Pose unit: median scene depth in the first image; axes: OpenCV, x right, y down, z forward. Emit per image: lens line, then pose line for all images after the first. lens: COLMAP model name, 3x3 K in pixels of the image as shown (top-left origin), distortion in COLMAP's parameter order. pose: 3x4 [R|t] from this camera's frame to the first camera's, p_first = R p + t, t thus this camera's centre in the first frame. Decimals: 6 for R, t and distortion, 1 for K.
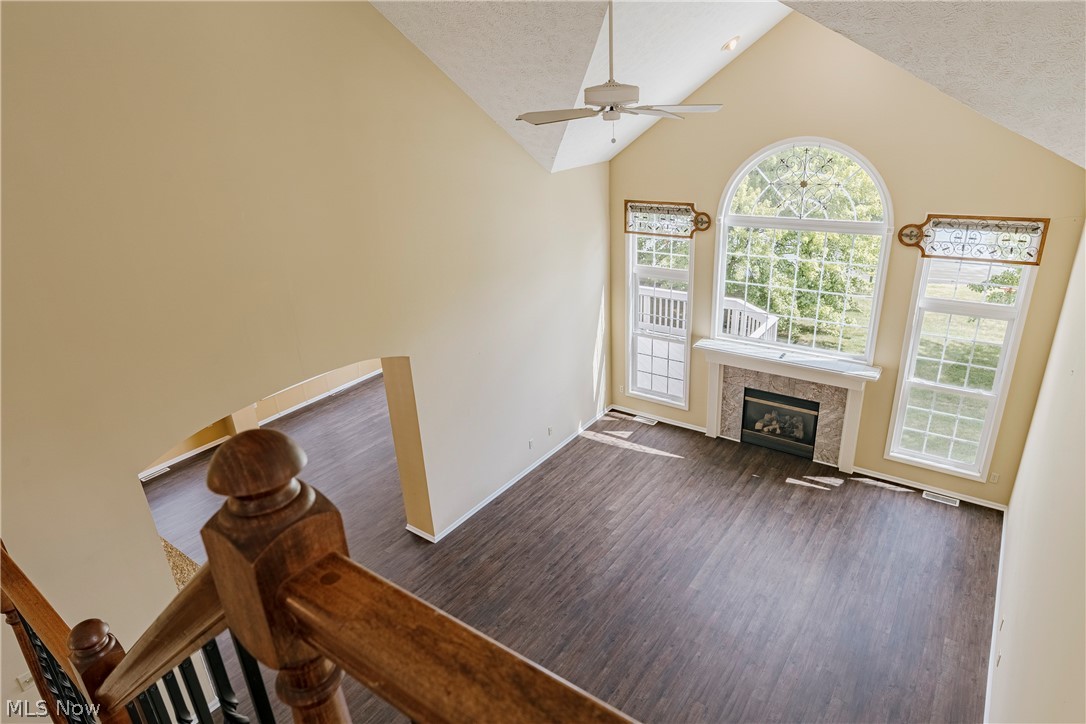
lens RADIAL K [[619.9, 0, 543.0], [0, 619.9, 362.0], [0, 0, 1]] dist [0.002251, 0.000414]
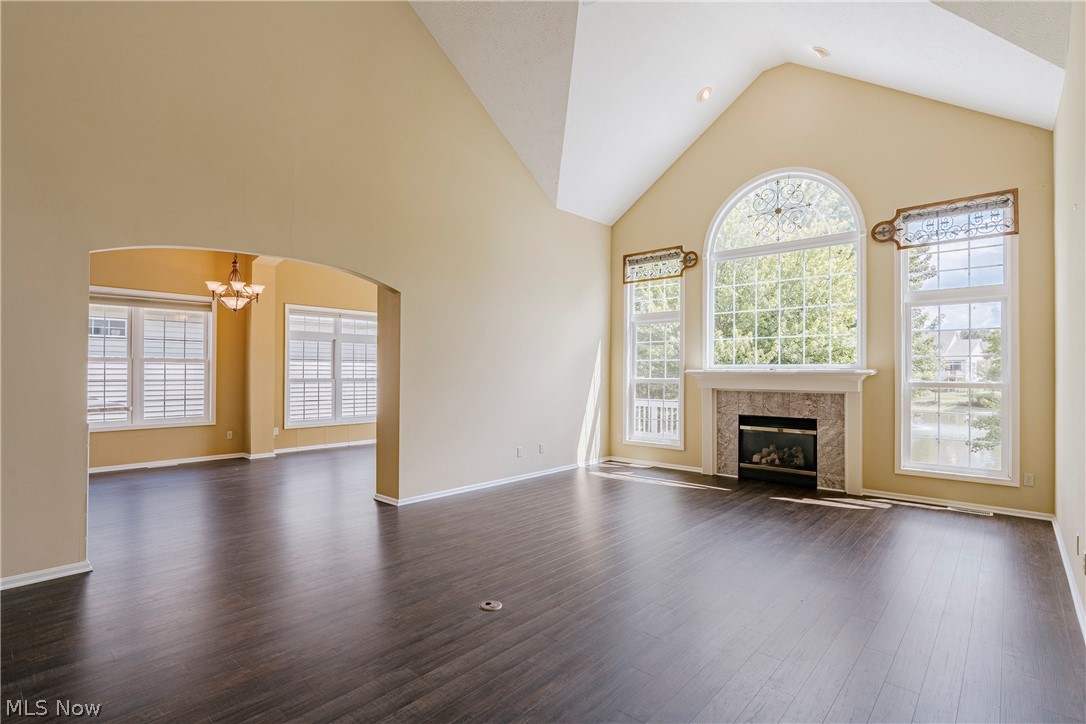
lens RADIAL K [[524.3, 0, 541.3], [0, 524.3, 367.3], [0, 0, 1]] dist [-0.000191, 0.000804]
pose [[0.993780, 0.058198, -0.094944, 0.090221], [-0.089868, 0.922611, -0.375118, 0.329172], [0.065766, 0.381317, 0.922102, 0.183321]]
